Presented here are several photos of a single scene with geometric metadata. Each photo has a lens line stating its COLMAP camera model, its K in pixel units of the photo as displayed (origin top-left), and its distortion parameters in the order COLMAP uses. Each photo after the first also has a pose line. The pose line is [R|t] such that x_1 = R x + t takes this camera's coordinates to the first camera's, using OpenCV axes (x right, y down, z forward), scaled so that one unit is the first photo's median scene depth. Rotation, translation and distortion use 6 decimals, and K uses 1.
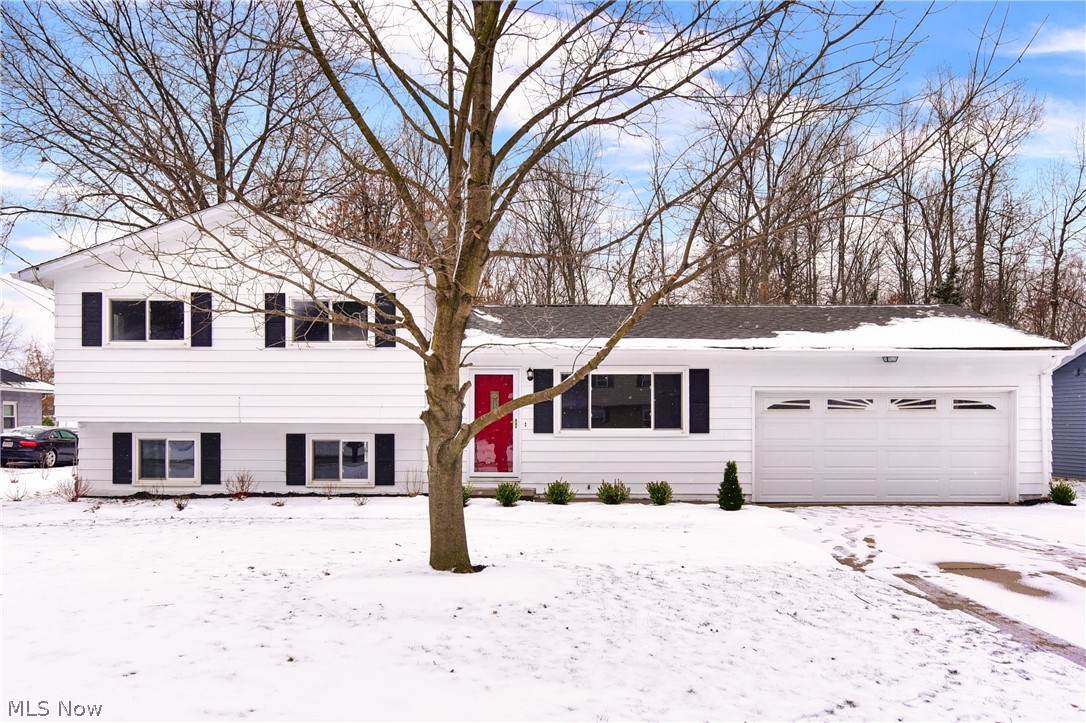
lens RADIAL K [[596.2, 0, 543.1], [0, 596.2, 412.5], [0, 0, 1]] dist [0.001361, 0.000028]
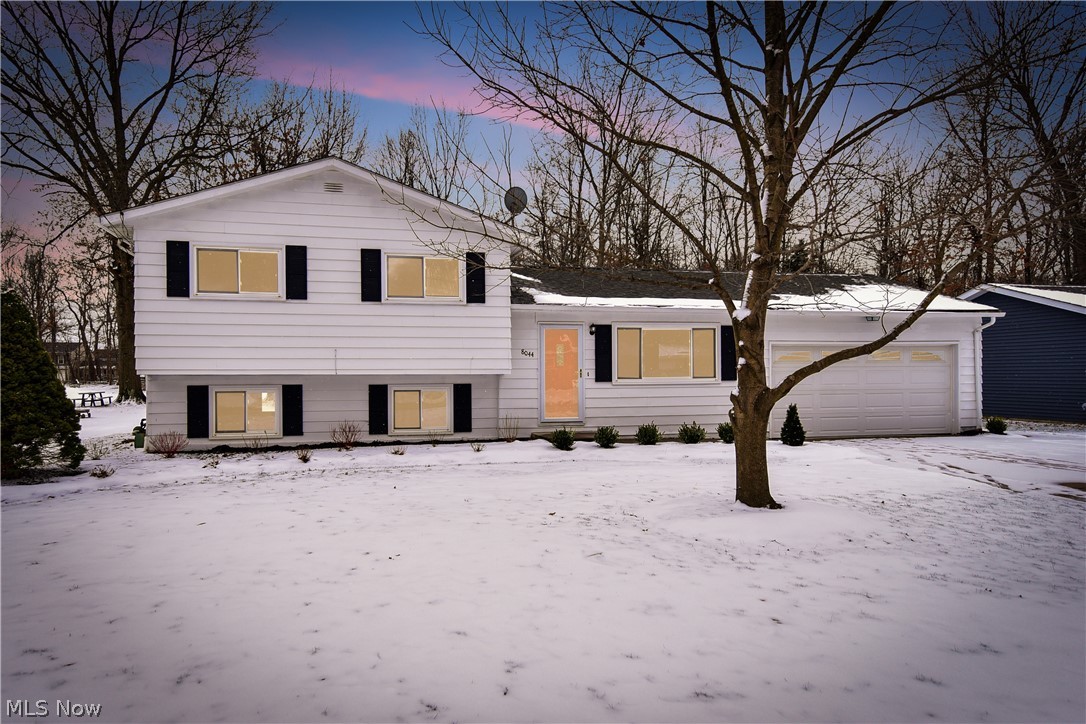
lens RADIAL K [[531.0, 0, 543.0], [0, 531.0, 362.0], [0, 0, 1]] dist [0.021172, -0.000567]
pose [[0.984966, -0.003472, 0.172711, -0.316007], [0.003519, 0.999994, 0.000032, -0.003326], [-0.172710, 0.000577, 0.984973, 0.038623]]
